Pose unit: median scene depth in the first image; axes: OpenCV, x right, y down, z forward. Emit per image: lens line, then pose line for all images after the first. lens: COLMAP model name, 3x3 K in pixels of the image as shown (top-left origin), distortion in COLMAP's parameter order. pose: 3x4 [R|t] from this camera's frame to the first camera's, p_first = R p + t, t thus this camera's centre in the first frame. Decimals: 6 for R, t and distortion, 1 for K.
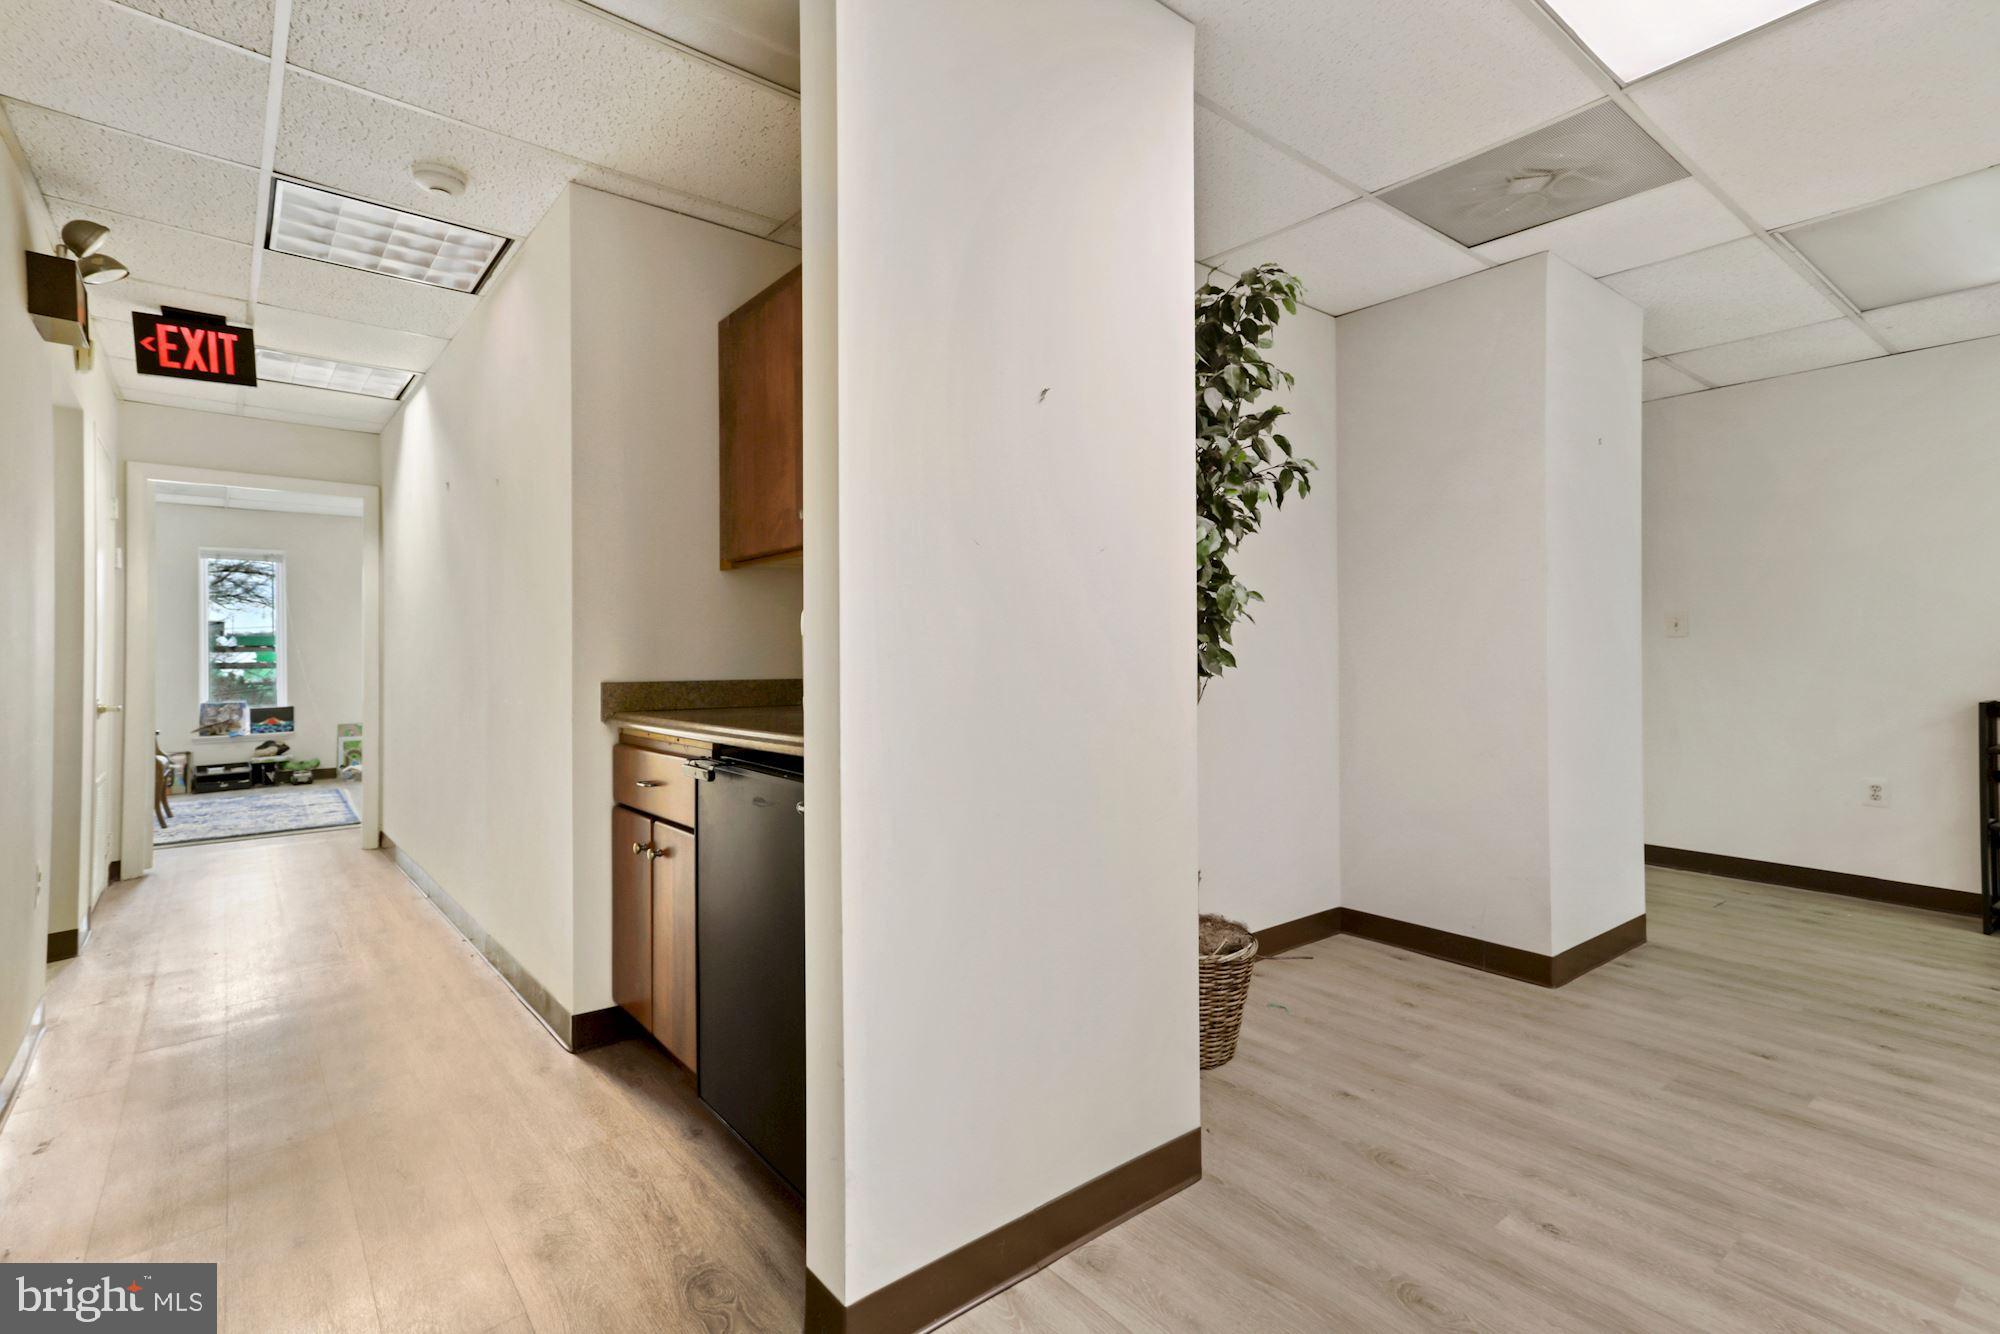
lens RADIAL K [[965.2, 0, 998.6], [0, 965.2, 647.7], [0, 0, 1]] dist [0.001112, 0.037075]
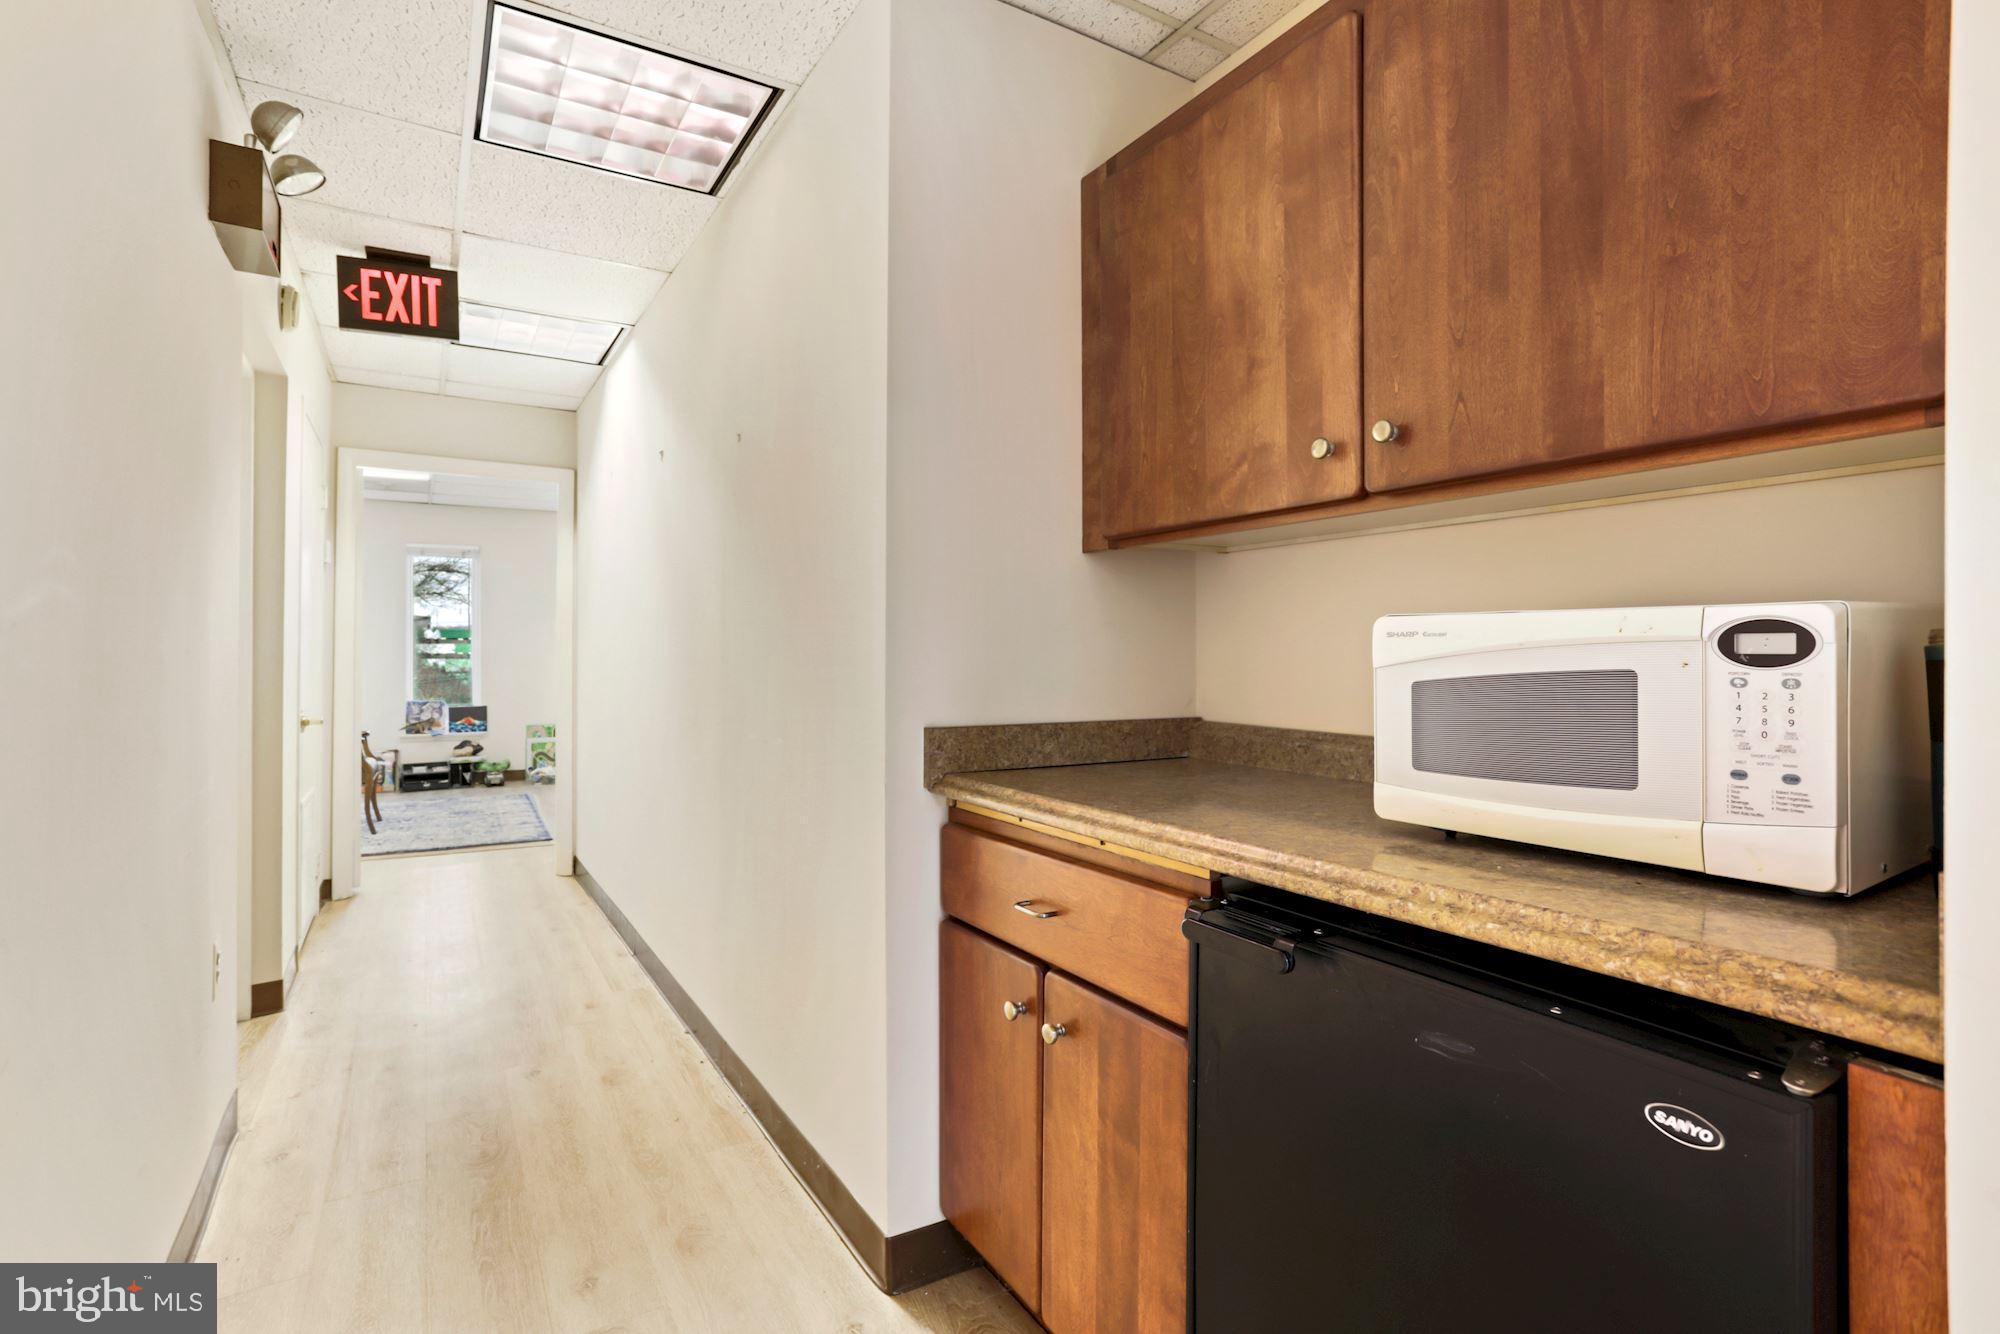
lens RADIAL K [[968.7, 0, 989.6], [0, 968.7, 655.0], [0, 0, 1]] dist [-0.047377, 0.031620]
pose [[0.990147, 0.012083, -0.139511, -0.159781], [-0.010764, 0.999890, 0.010203, -0.010597], [0.139619, -0.008601, 0.990168, 0.211941]]
